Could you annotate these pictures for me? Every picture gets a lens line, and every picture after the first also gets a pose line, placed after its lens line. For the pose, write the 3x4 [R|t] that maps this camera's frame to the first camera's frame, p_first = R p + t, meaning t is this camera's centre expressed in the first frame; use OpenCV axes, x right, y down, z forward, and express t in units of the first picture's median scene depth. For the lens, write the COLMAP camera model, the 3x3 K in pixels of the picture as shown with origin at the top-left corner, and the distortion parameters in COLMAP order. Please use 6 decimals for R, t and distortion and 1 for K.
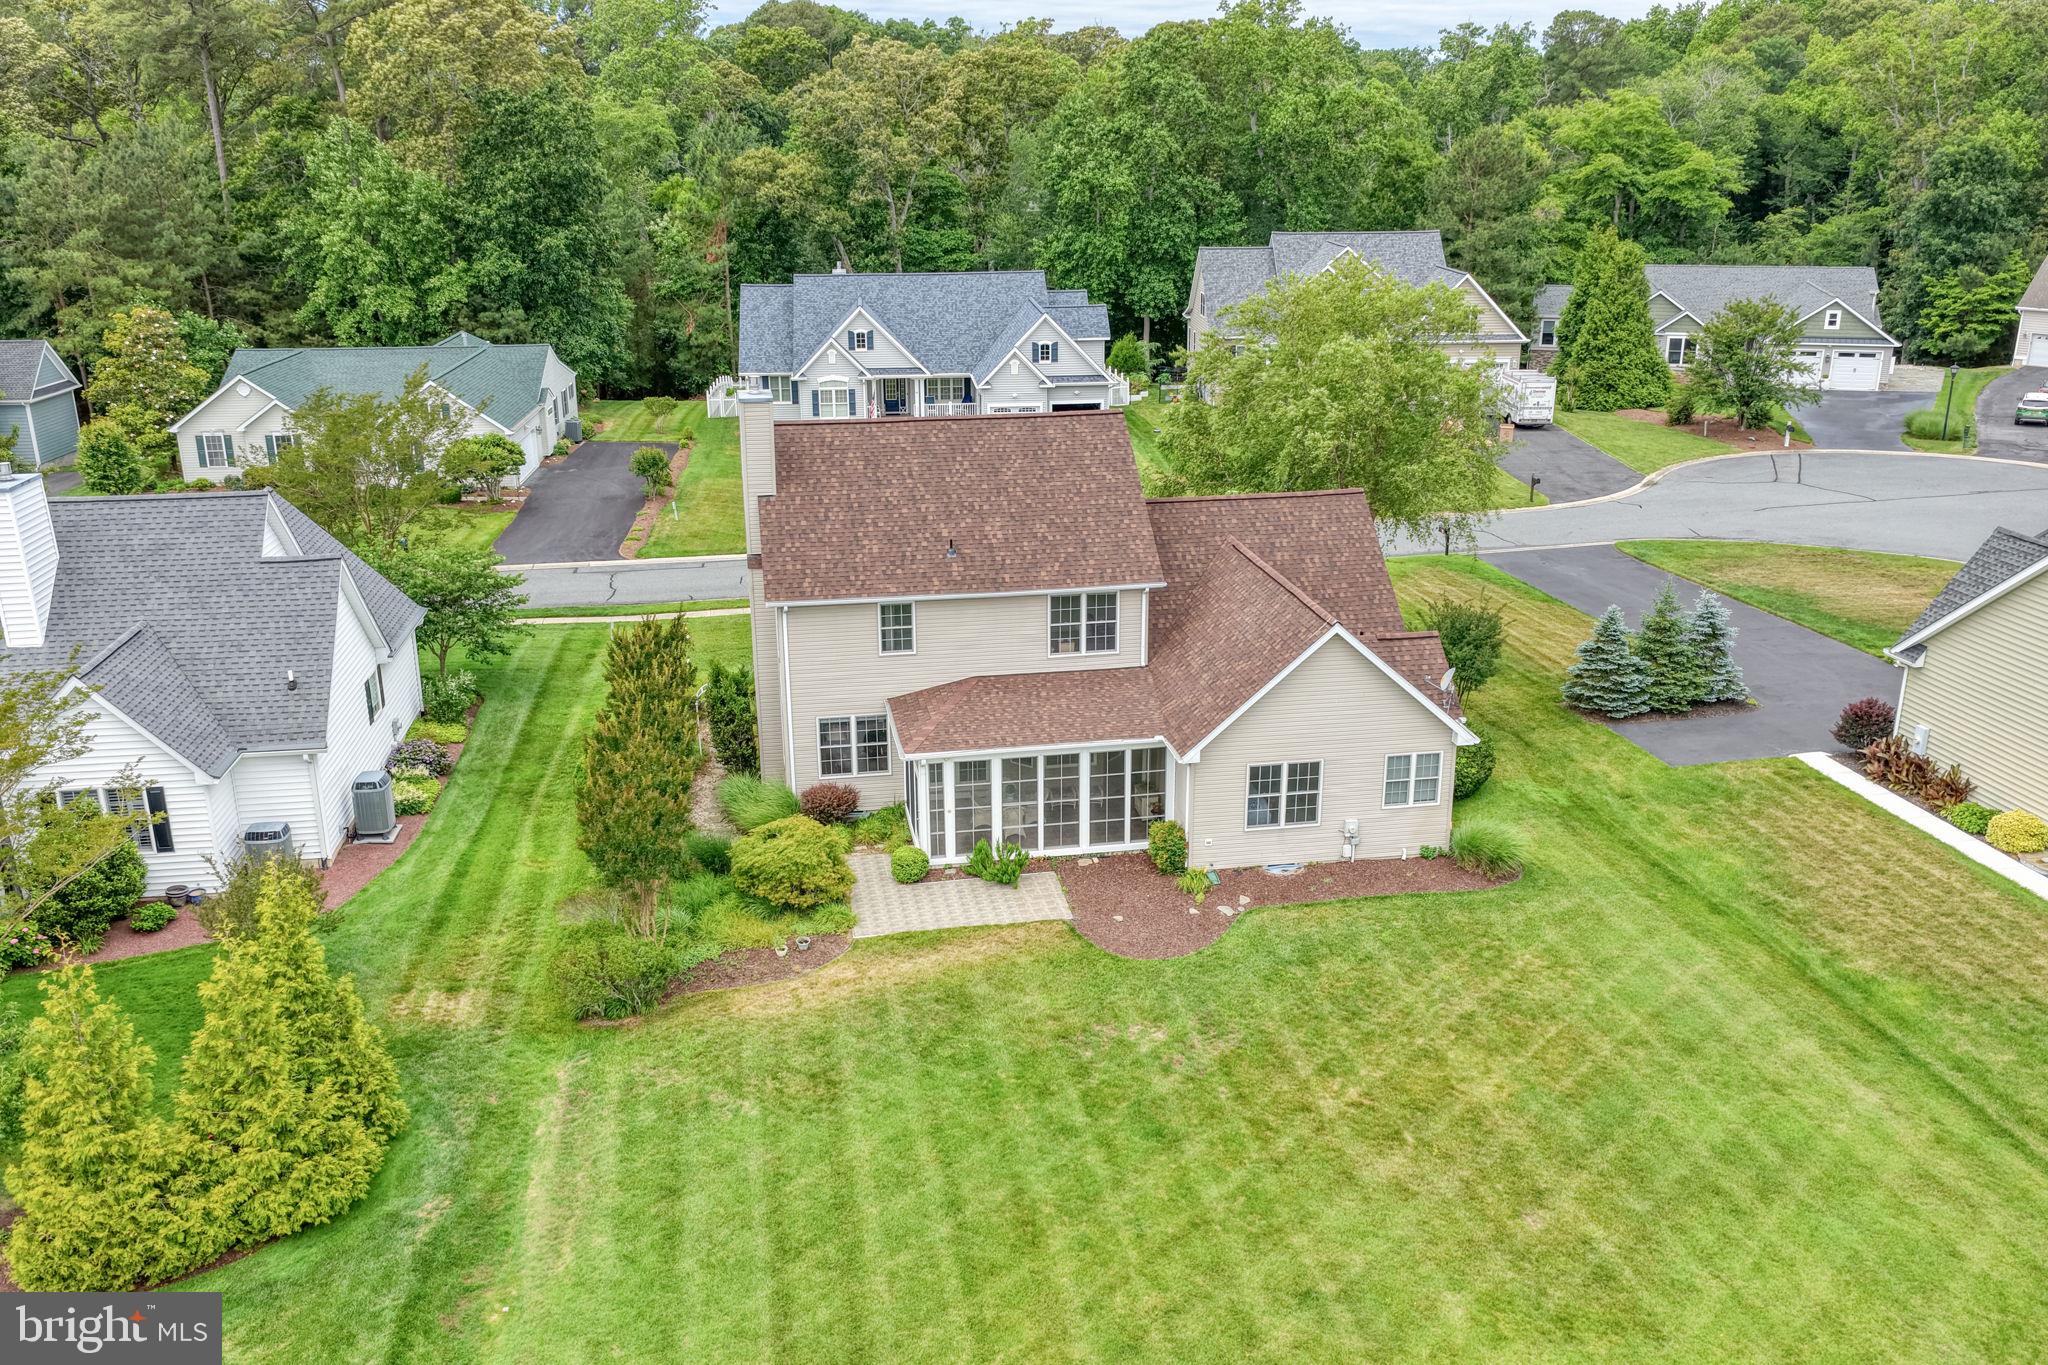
lens RADIAL K [[1707.8, 0, 1024.0], [0, 1707.8, 682.5], [0, 0, 1]] dist [-0.005051, 0.037772]
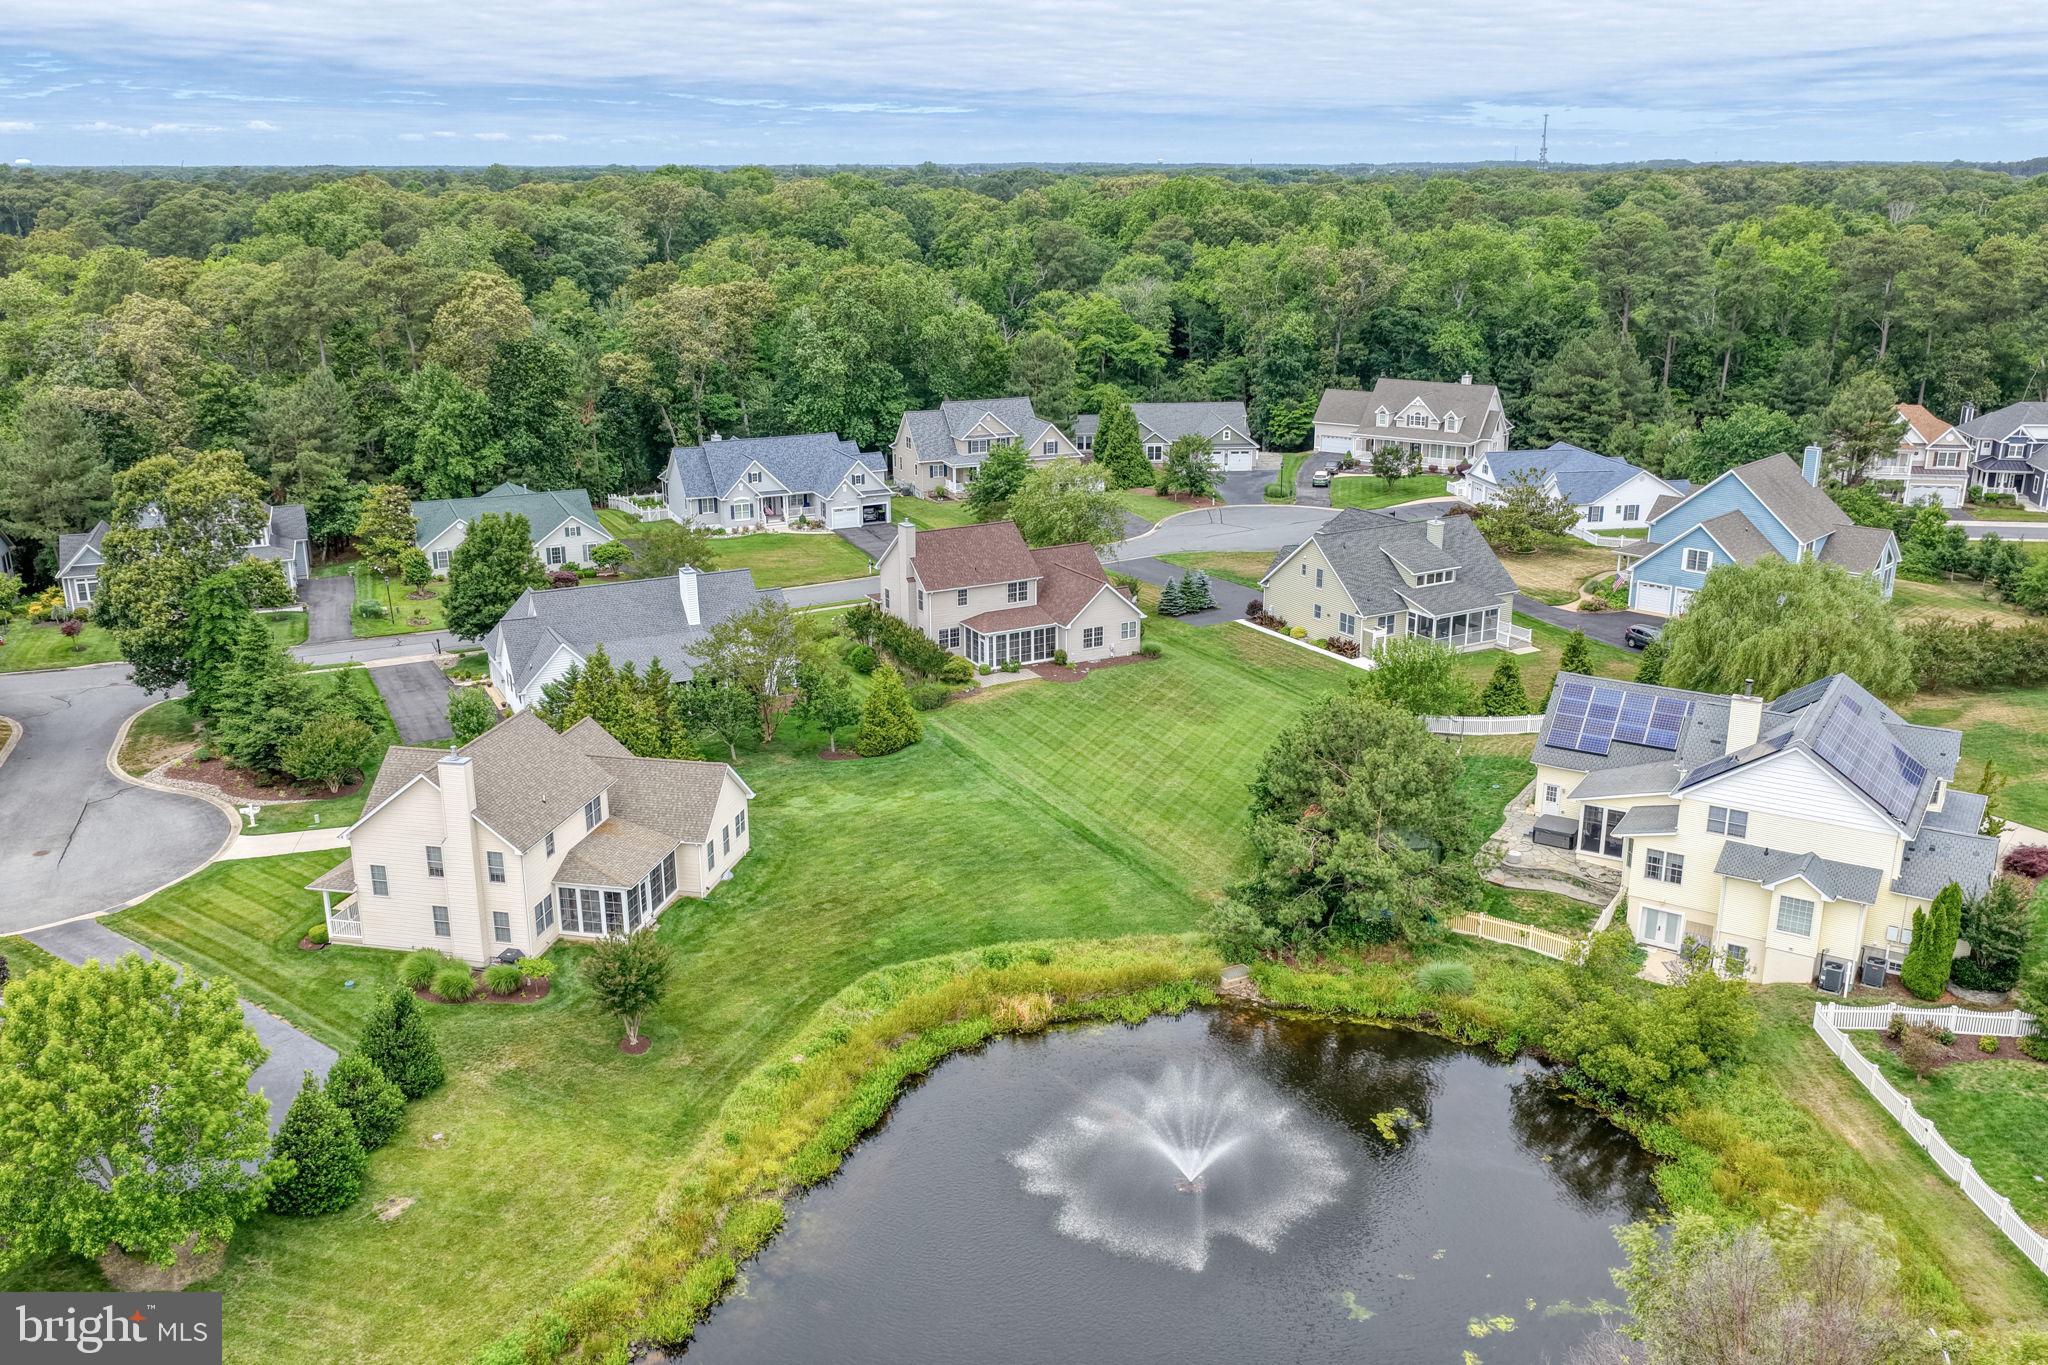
lens RADIAL K [[1707.8, 0, 1024.0], [0, 1707.8, 682.5], [0, 0, 1]] dist [-0.005051, 0.037772]
pose [[0.947749, -0.091163, 0.305713, -0.411680], [0.099149, 0.995015, -0.010663, 0.072868], [-0.303217, 0.040418, 0.952064, -0.866404]]
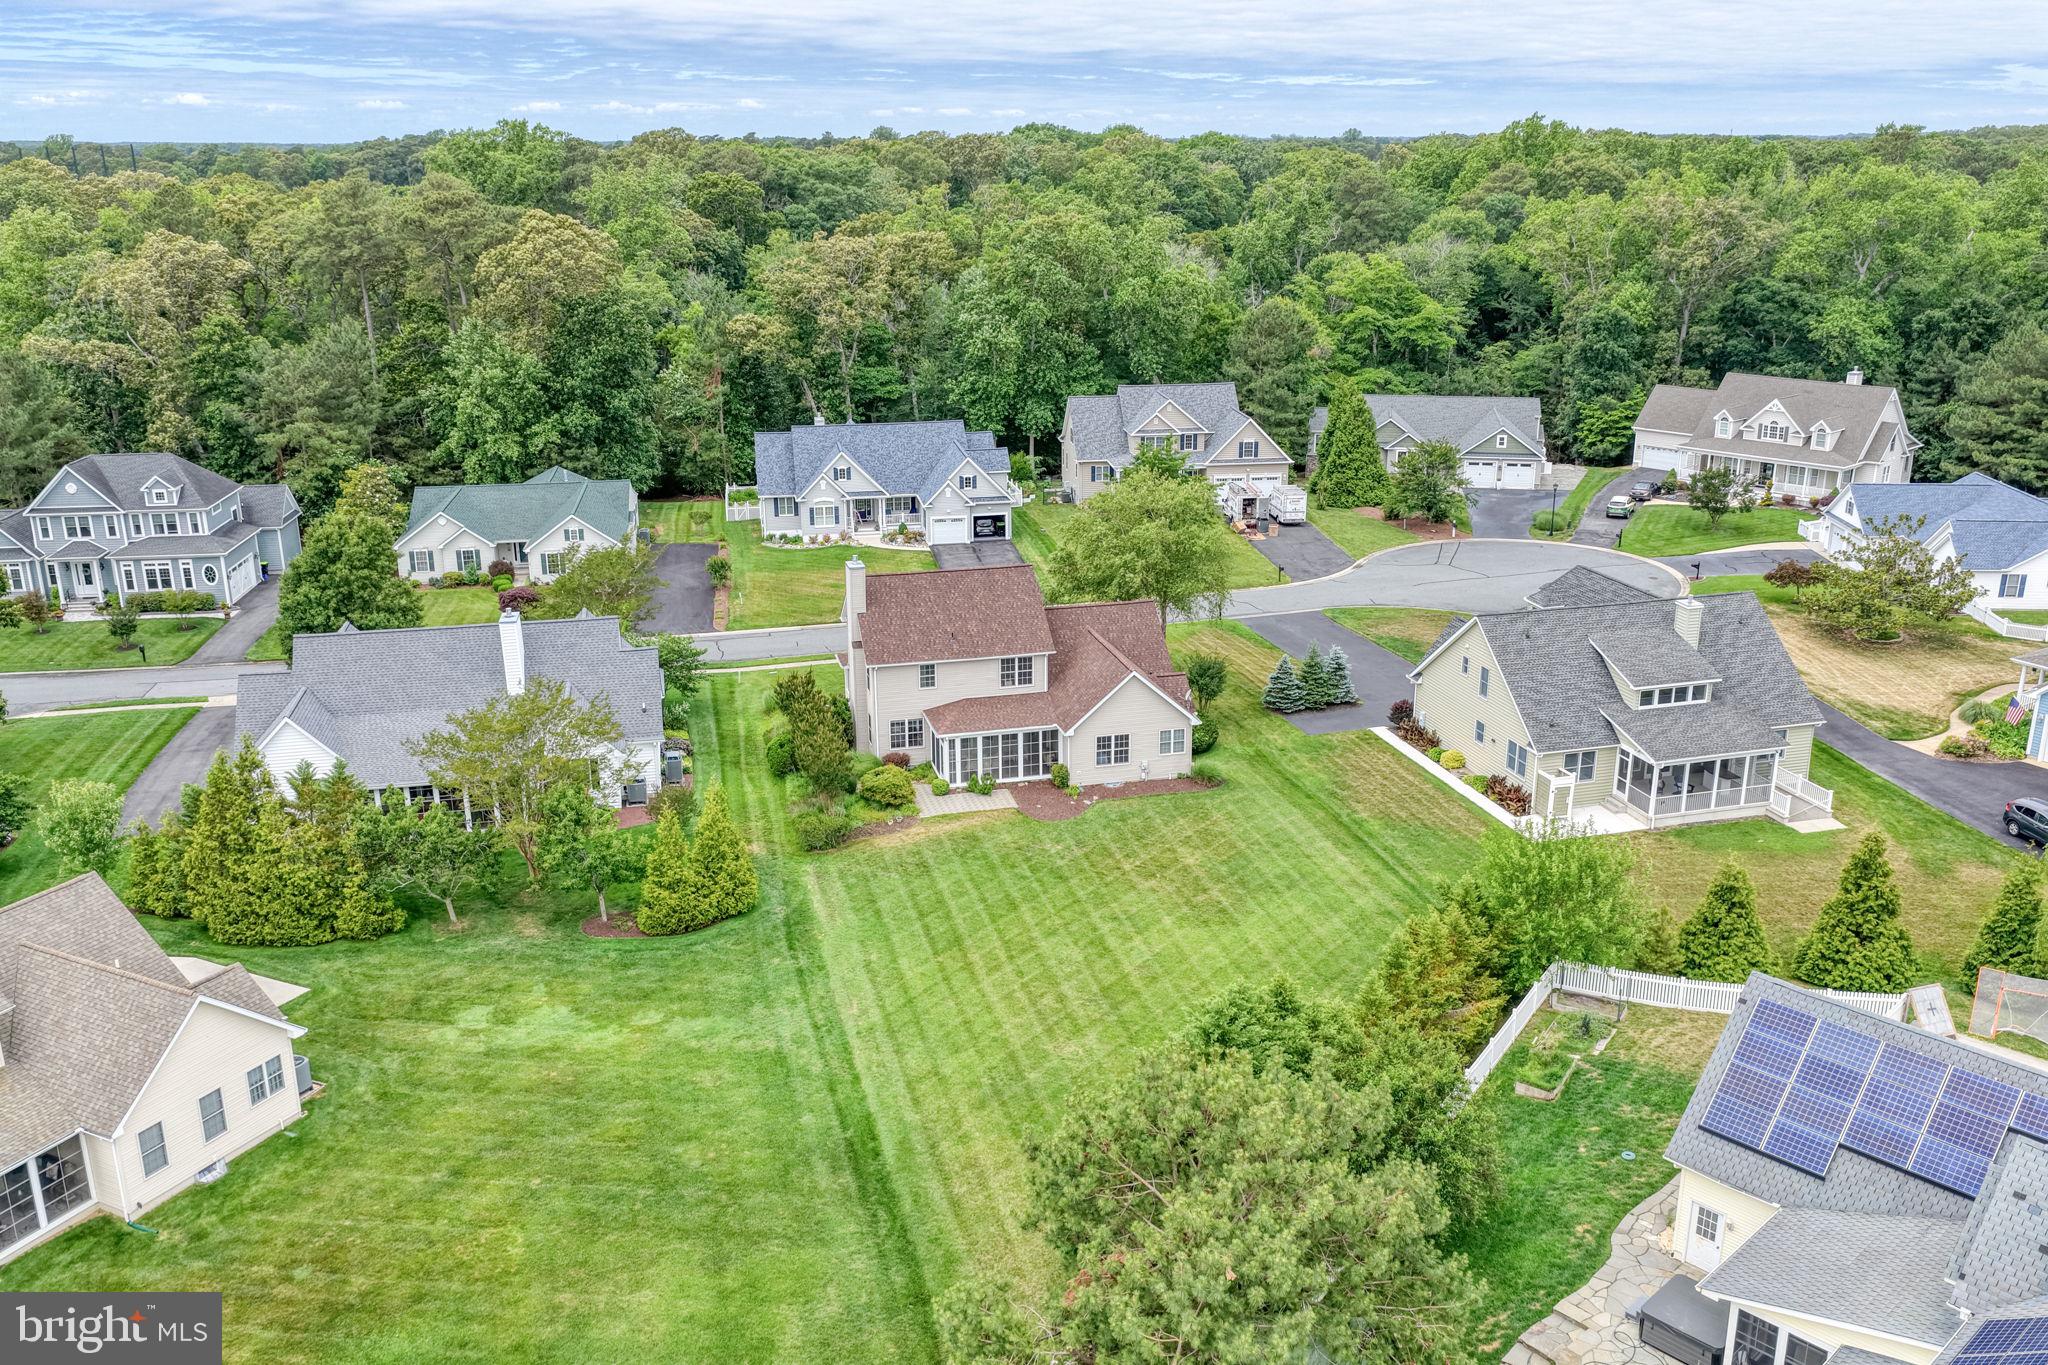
lens RADIAL K [[1707.8, 0, 1024.0], [0, 1707.8, 682.5], [0, 0, 1]] dist [-0.005051, 0.037772]
pose [[0.997290, -0.022196, 0.070138, -0.046581], [0.023067, 0.999666, -0.011639, 0.001251], [-0.069856, 0.013226, 0.997469, -0.487205]]
